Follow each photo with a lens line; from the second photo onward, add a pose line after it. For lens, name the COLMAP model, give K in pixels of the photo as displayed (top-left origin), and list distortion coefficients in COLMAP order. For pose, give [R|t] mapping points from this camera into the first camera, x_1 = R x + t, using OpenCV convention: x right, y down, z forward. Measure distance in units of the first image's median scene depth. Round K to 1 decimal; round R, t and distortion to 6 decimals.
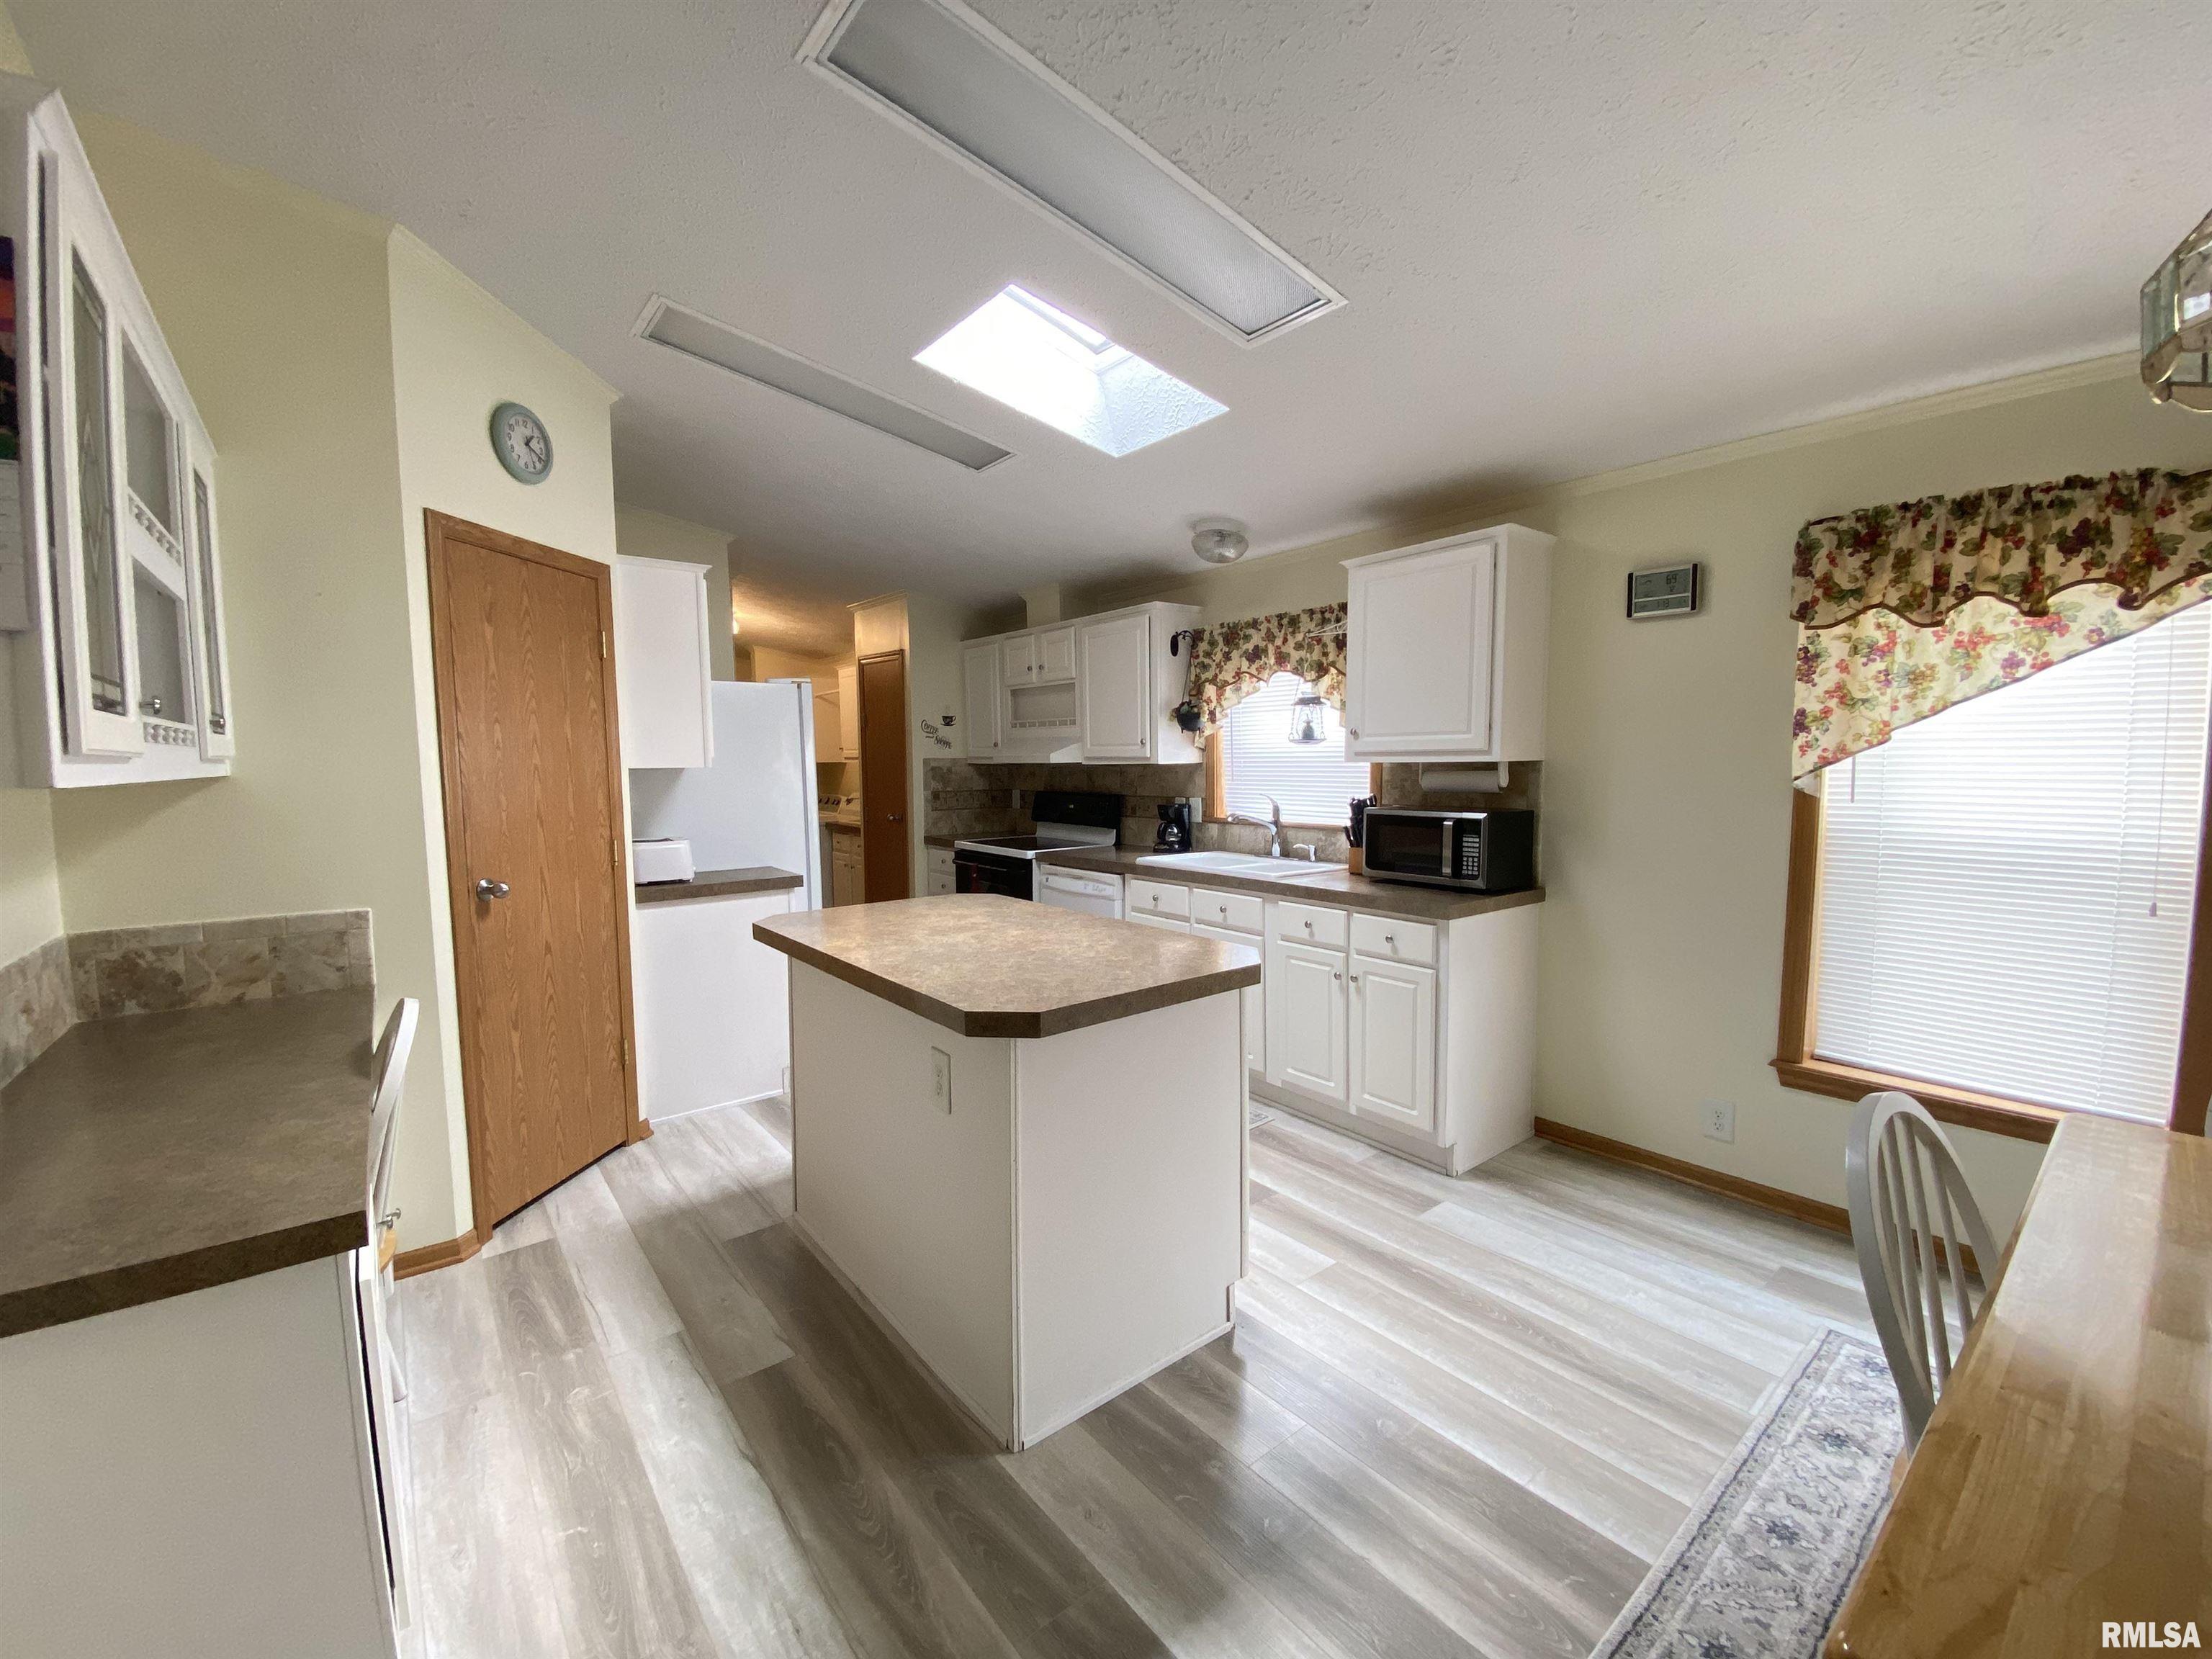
lens RADIAL K [[897.4, 0, 1106.0], [0, 897.4, 829.5], [0, 0, 1]] dist [0.002728, -0.013475]
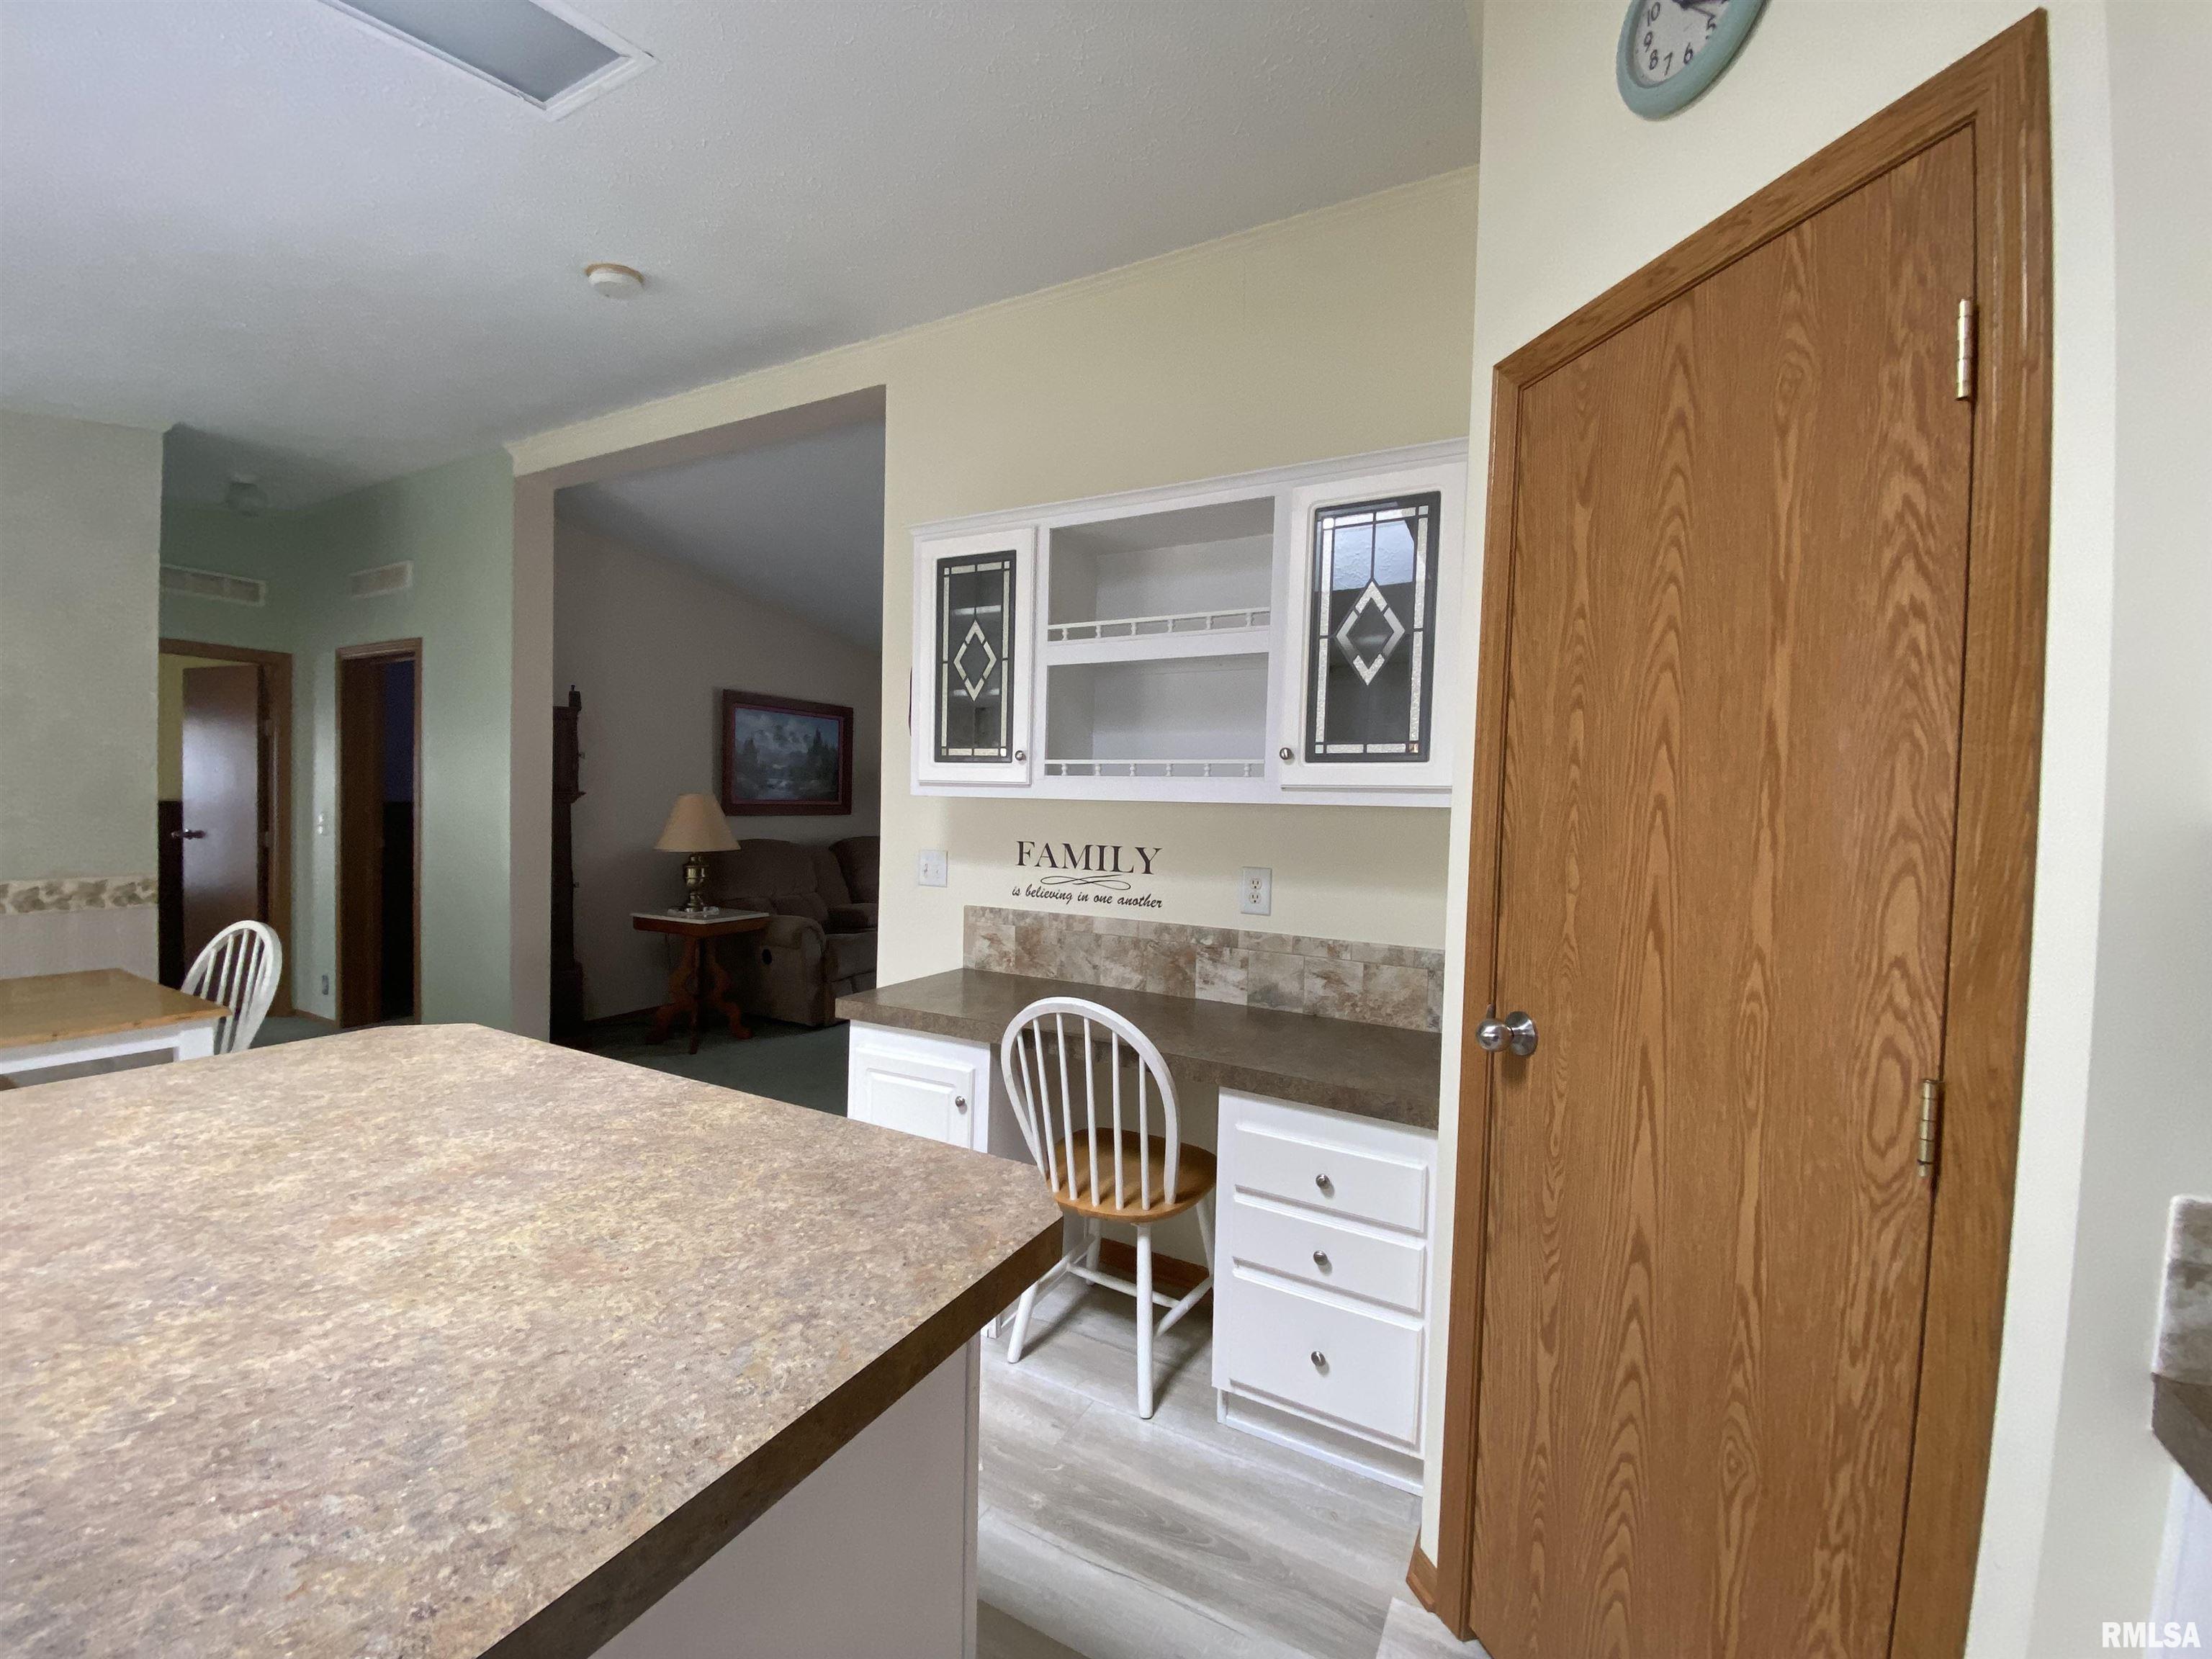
lens RADIAL K [[897.4, 0, 1106.0], [0, 897.4, 829.5], [0, 0, 1]] dist [0.002728, -0.013475]
pose [[-0.921041, 0.000395, -0.389464, -0.302945], [-0.044068, 0.993472, 0.105225, -0.108084], [0.386963, 0.114079, -0.915011, 1.554020]]
